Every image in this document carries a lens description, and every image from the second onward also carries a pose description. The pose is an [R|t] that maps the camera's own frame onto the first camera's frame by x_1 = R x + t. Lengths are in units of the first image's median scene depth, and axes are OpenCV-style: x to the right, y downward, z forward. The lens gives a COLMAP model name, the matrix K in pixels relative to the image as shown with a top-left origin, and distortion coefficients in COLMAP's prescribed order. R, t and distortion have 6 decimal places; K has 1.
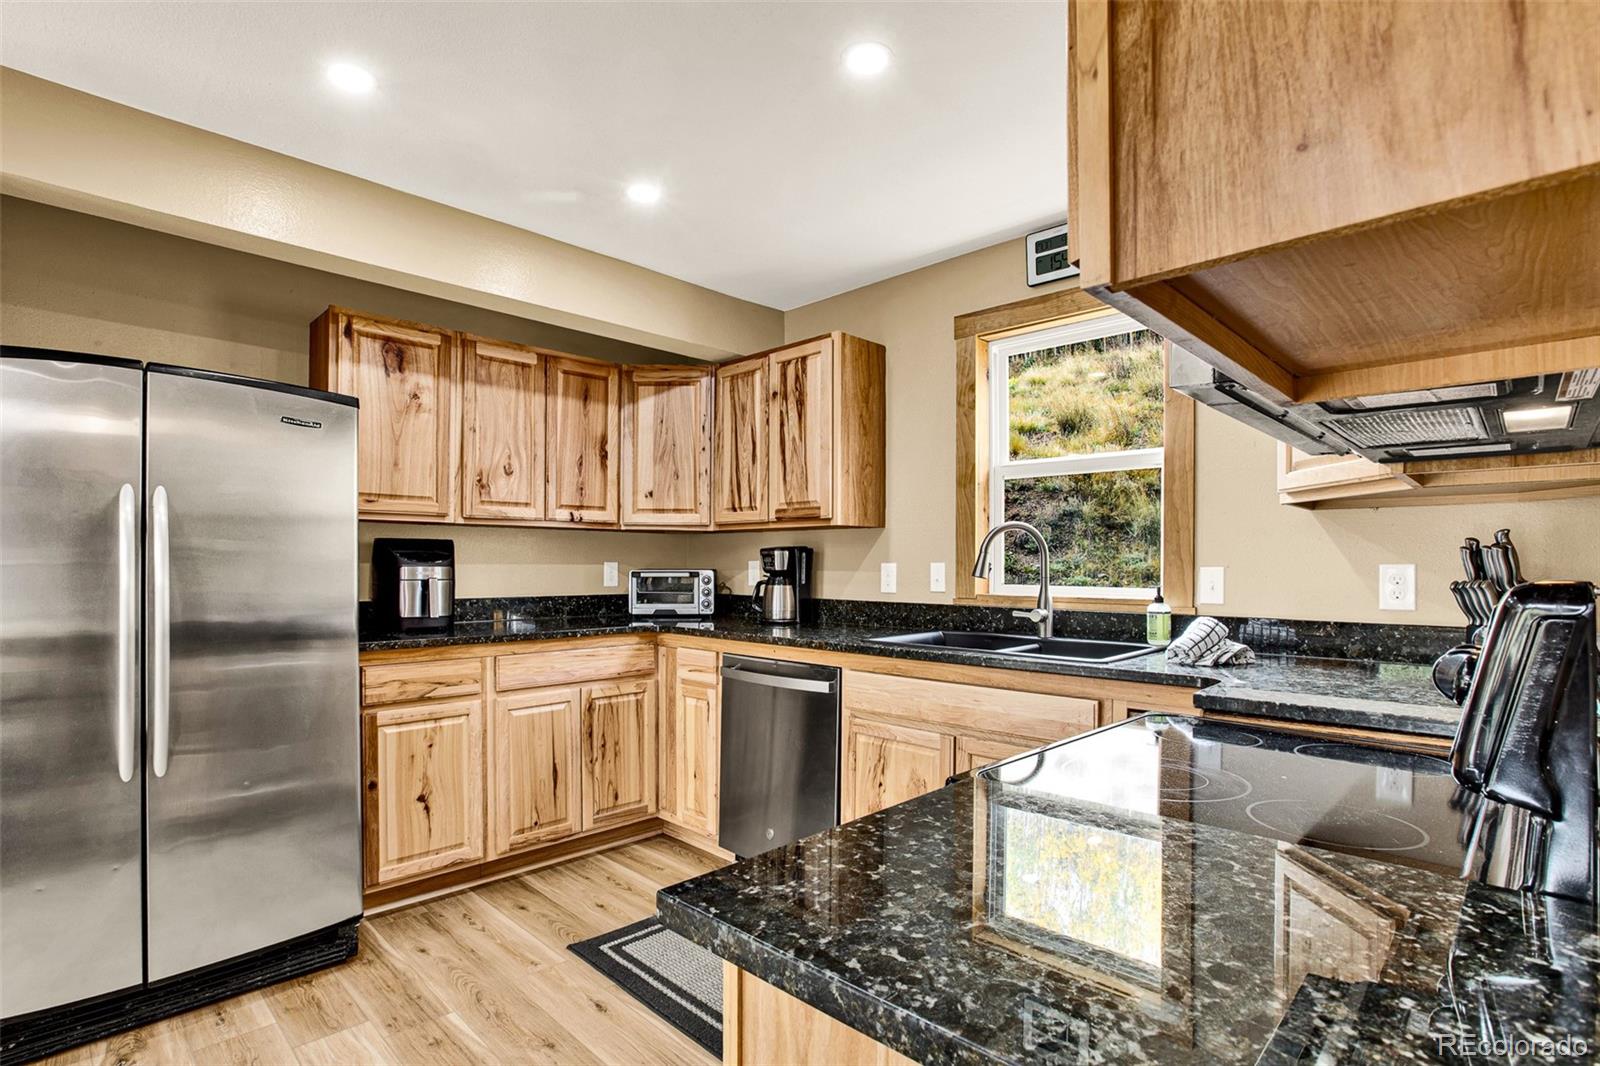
lens RADIAL K [[777.7, 0, 796.7], [0, 777.7, 566.4], [0, 0, 1]] dist [-0.061090, 0.019623]
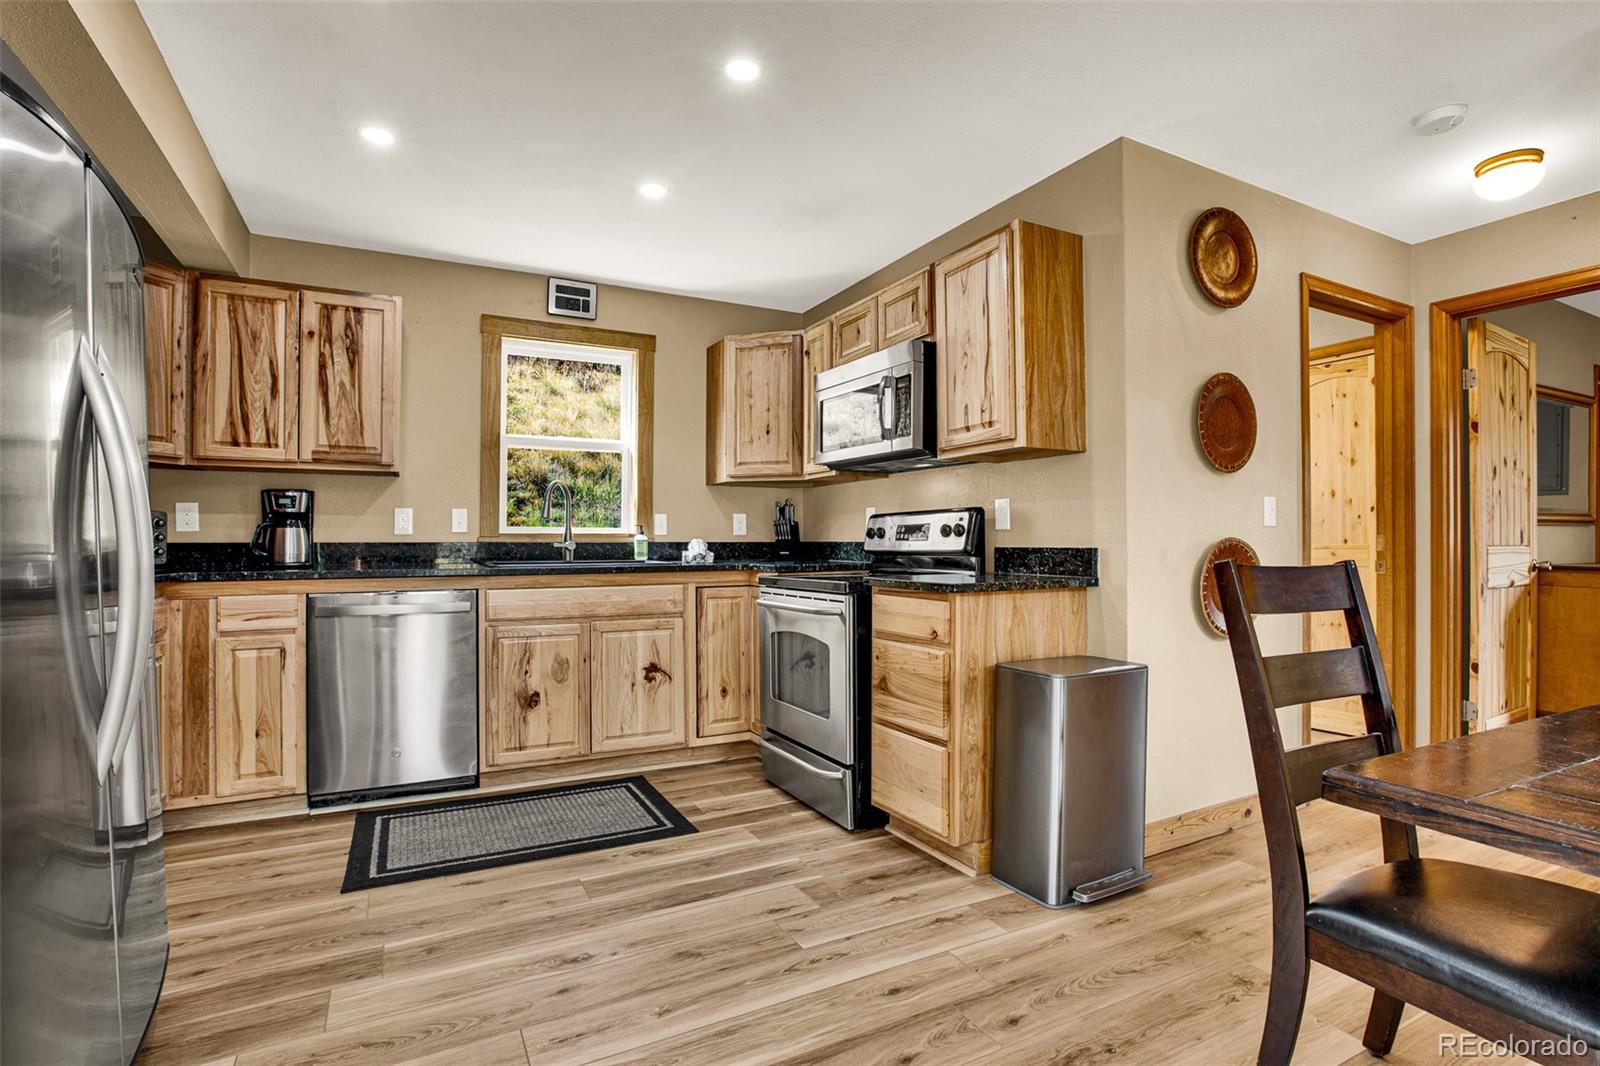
lens RADIAL K [[775.9, 0, 798.9], [0, 775.9, 531.5], [0, 0, 1]] dist [-0.035911, 0.000479]
pose [[0.301303, 0.005983, 0.953510, -0.772420], [0.003542, 0.999966, -0.007394, 0.039690], [-0.953522, 0.005605, 0.301271, 0.118680]]
